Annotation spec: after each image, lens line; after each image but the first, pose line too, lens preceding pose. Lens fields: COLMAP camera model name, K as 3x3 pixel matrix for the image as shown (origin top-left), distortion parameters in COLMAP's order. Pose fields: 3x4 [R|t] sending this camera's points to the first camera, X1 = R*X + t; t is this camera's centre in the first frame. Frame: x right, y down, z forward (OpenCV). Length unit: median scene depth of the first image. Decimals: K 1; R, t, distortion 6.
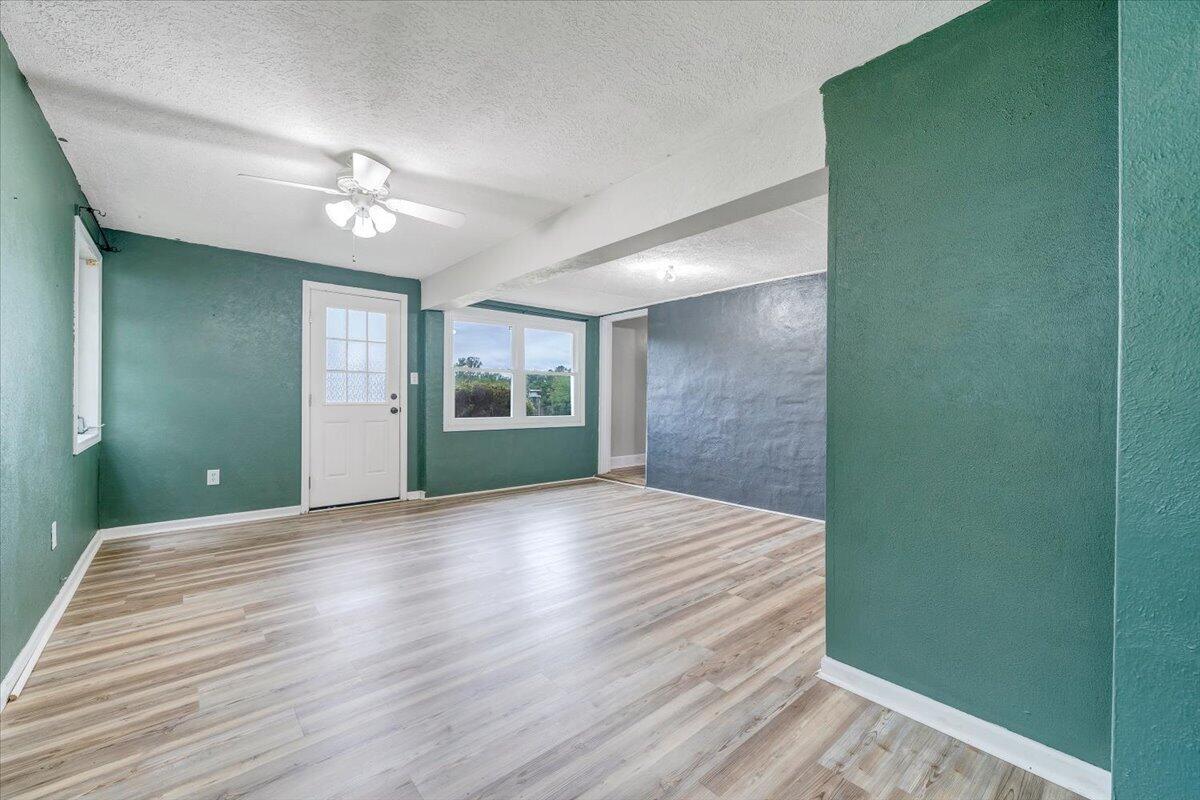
lens RADIAL K [[478.6, 0, 600.0], [0, 478.6, 400.0], [0, 0, 1]] dist [-0.000253, -0.000395]
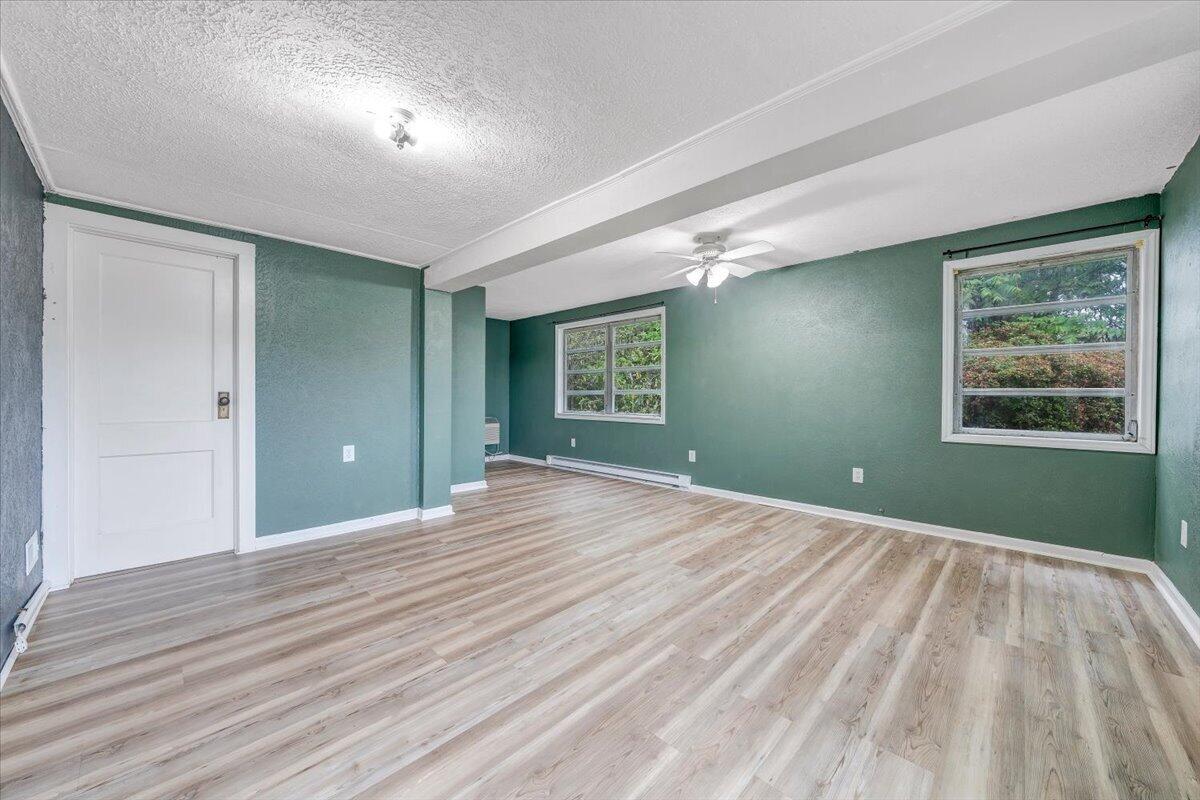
lens RADIAL K [[445.0, 0, 585.3], [0, 445.0, 397.0], [0, 0, 1]] dist [-0.000475, 0.000163]
pose [[-0.998434, -0.010492, -0.054958, -0.024026], [-0.011164, 0.999866, 0.011936, -0.008918], [0.054826, 0.012531, -0.998417, 1.479217]]
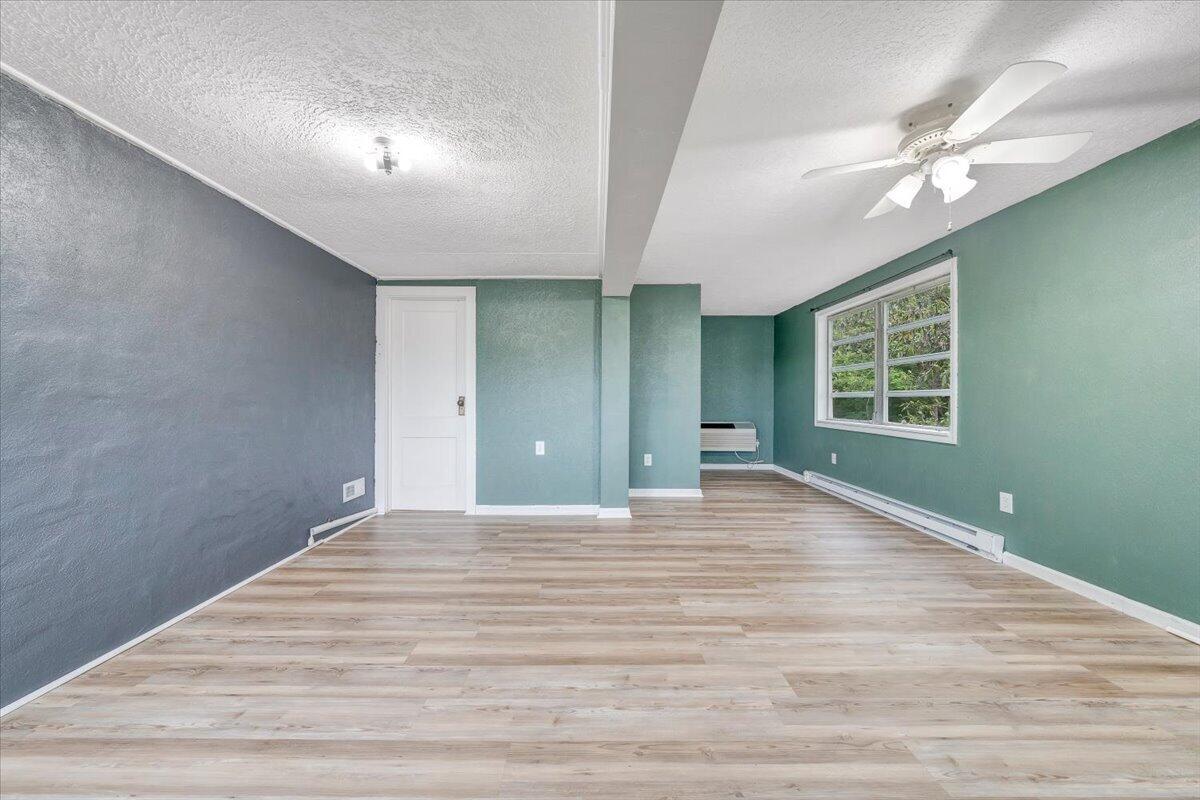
lens RADIAL K [[409.4, 0, 589.7], [0, 409.4, 397.7], [0, 0, 1]] dist [-0.001462, -0.000012]
pose [[-0.739238, -0.007923, 0.673398, -0.333550], [-0.000765, 0.999940, 0.010926, -0.009582], [-0.673444, 0.007562, -0.739199, 1.204080]]
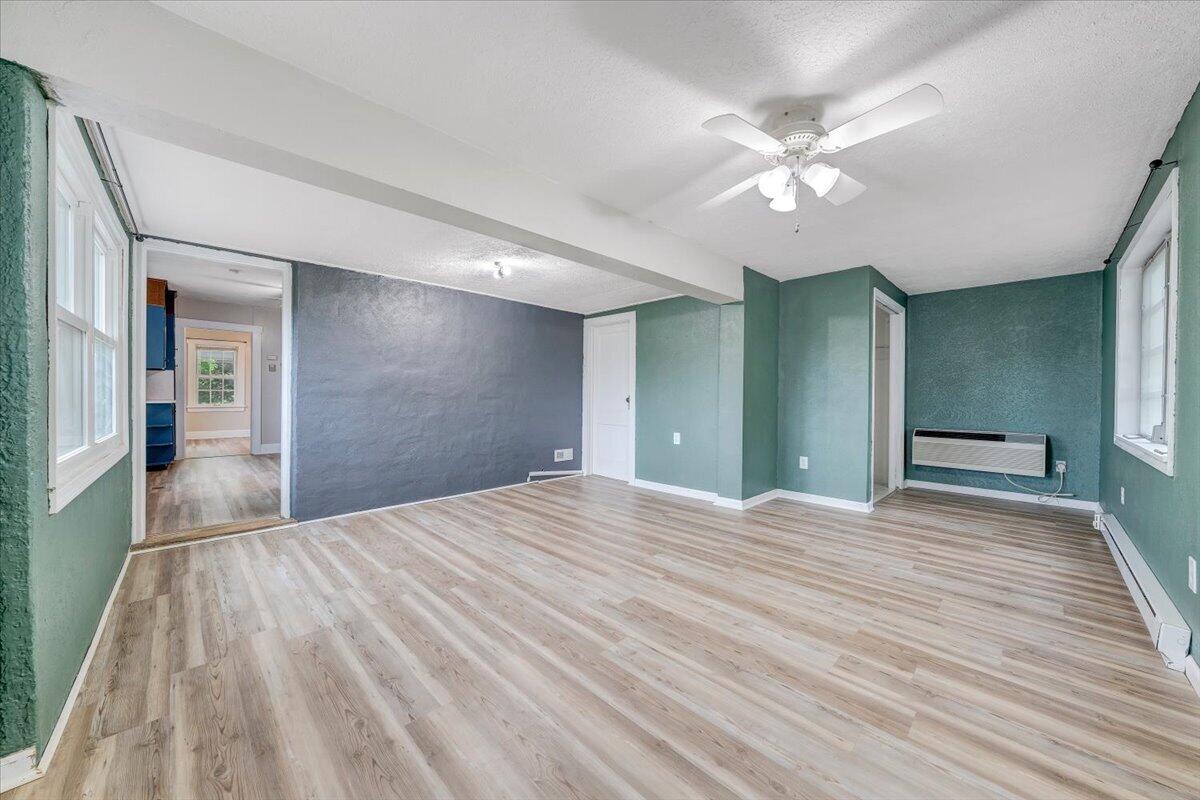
lens RADIAL K [[421.5, 0, 594.2], [0, 421.5, 398.4], [0, 0, 1]] dist [-0.000012, 0.000008]
pose [[-0.046887, -0.014860, 0.998790, -0.766556], [0.000799, 0.999888, 0.014914, -0.011138], [-0.998900, 0.001497, -0.046870, 0.863938]]
